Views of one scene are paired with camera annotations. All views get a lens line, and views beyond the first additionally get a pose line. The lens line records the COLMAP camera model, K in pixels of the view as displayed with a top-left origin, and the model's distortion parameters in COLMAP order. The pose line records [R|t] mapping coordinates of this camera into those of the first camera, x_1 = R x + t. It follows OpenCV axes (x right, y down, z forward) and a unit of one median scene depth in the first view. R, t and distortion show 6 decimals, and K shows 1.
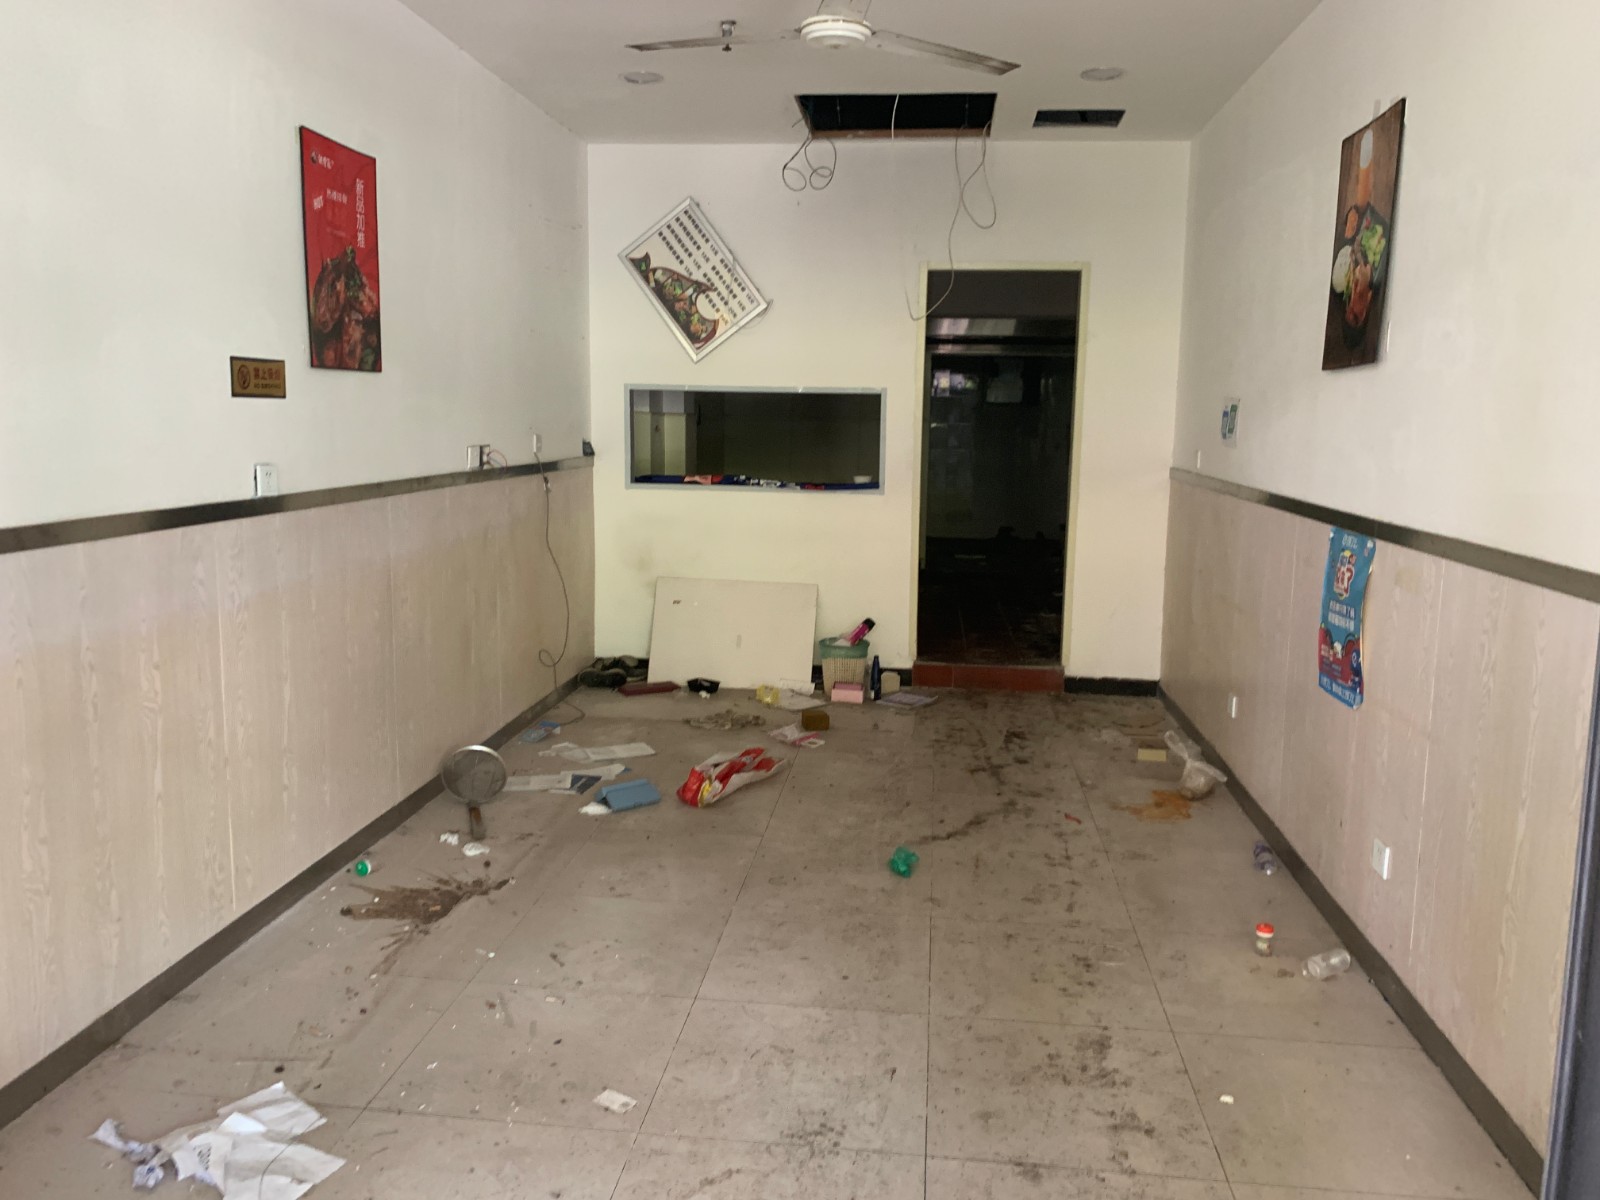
lens RADIAL K [[1182.9, 0, 798.8], [0, 1182.9, 613.3], [0, 0, 1]] dist [-0.004745, -0.028420]
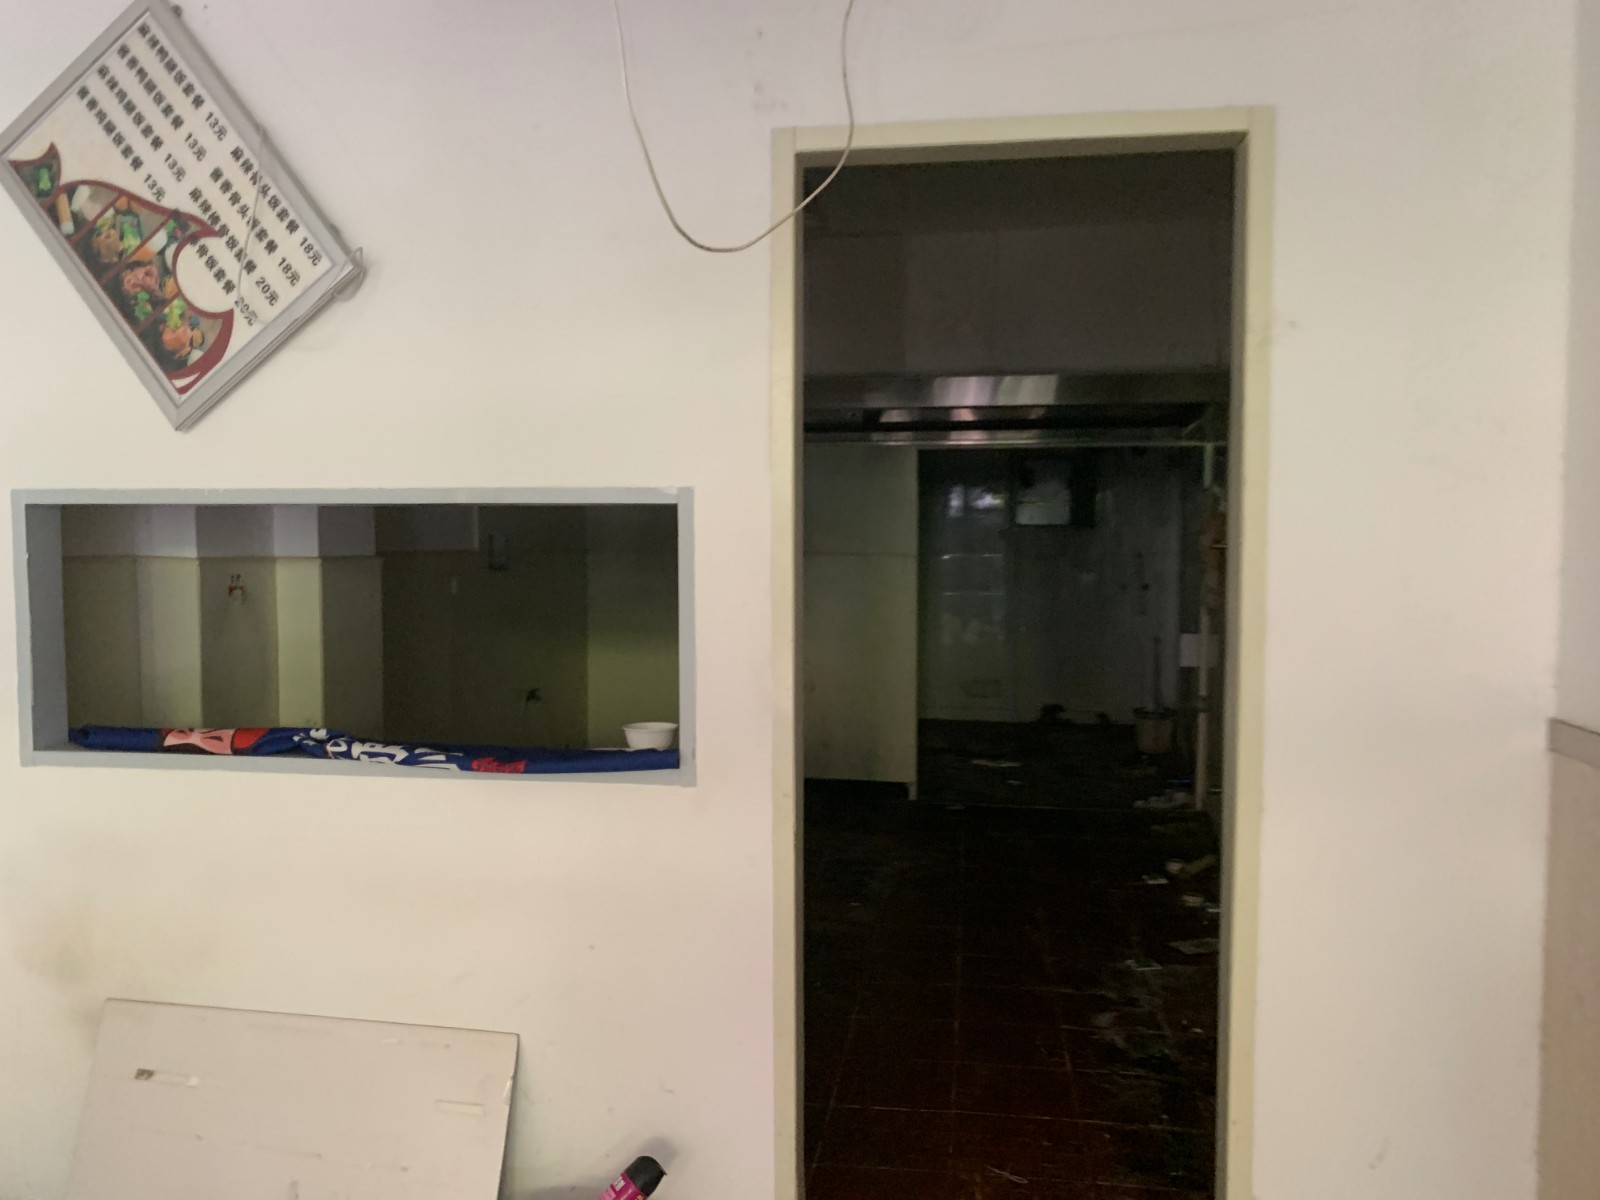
lens RADIAL K [[1182.9, 0, 792.3], [0, 1182.9, 595.5], [0, 0, 1]] dist [-0.004745, -0.028420]
pose [[0.998955, -0.011122, -0.044342, 0.120945], [0.005753, 0.992826, -0.119428, -0.117038], [0.045352, 0.119048, 0.991852, 0.658867]]
